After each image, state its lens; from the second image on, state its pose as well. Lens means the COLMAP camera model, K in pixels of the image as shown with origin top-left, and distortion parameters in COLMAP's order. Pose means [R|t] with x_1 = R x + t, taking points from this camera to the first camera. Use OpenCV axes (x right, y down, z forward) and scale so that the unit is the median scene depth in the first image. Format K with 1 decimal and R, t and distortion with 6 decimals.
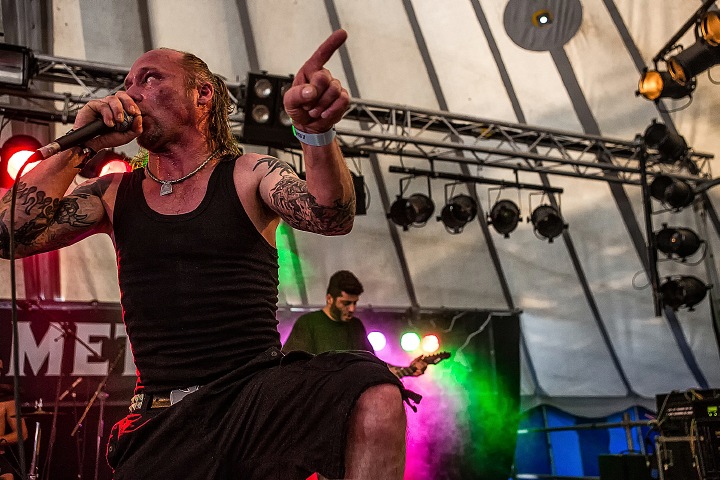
lens RADIAL K [[647.7, 0, 379.8], [0, 647.7, 232.8], [0, 0, 1]] dist [-0.054735, 0.018314]
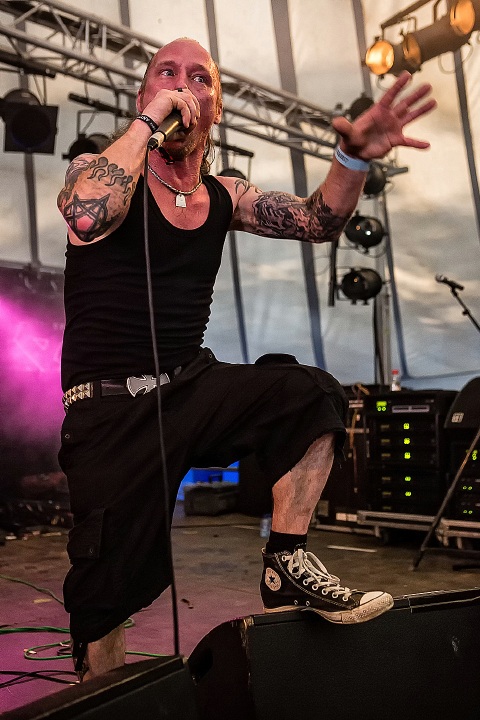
lens RADIAL K [[813.1, 0, 240.0], [0, 813.1, 360.0], [0, 0, 1]] dist [-0.007212, 0.000632]
pose [[0.914670, 0.056773, 0.400195, -0.170899], [-0.147620, 0.968615, 0.199984, -0.014809], [-0.376282, -0.241997, 0.894343, -0.050197]]
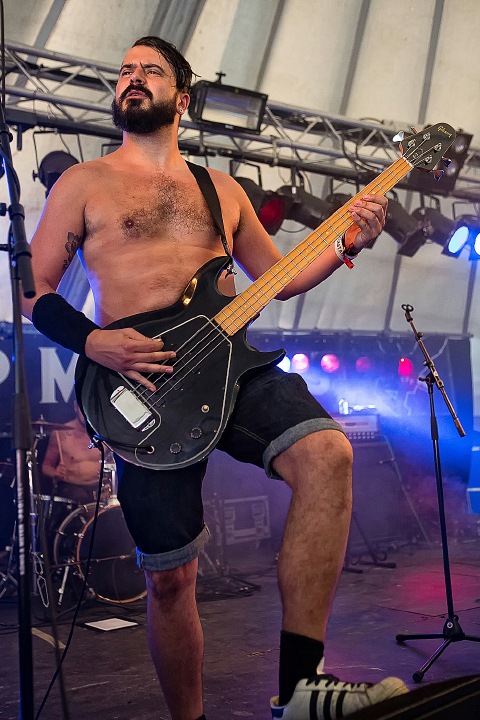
lens RADIAL K [[755.7, 0, 240.0], [0, 755.7, 360.0], [0, 0, 1]] dist [-0.037958, 0.016197]
pose [[0.984637, 0.003969, 0.174568, -0.589298], [-0.033386, 0.985577, 0.165901, -0.046468], [-0.171392, -0.169180, 0.970568, -0.194876]]
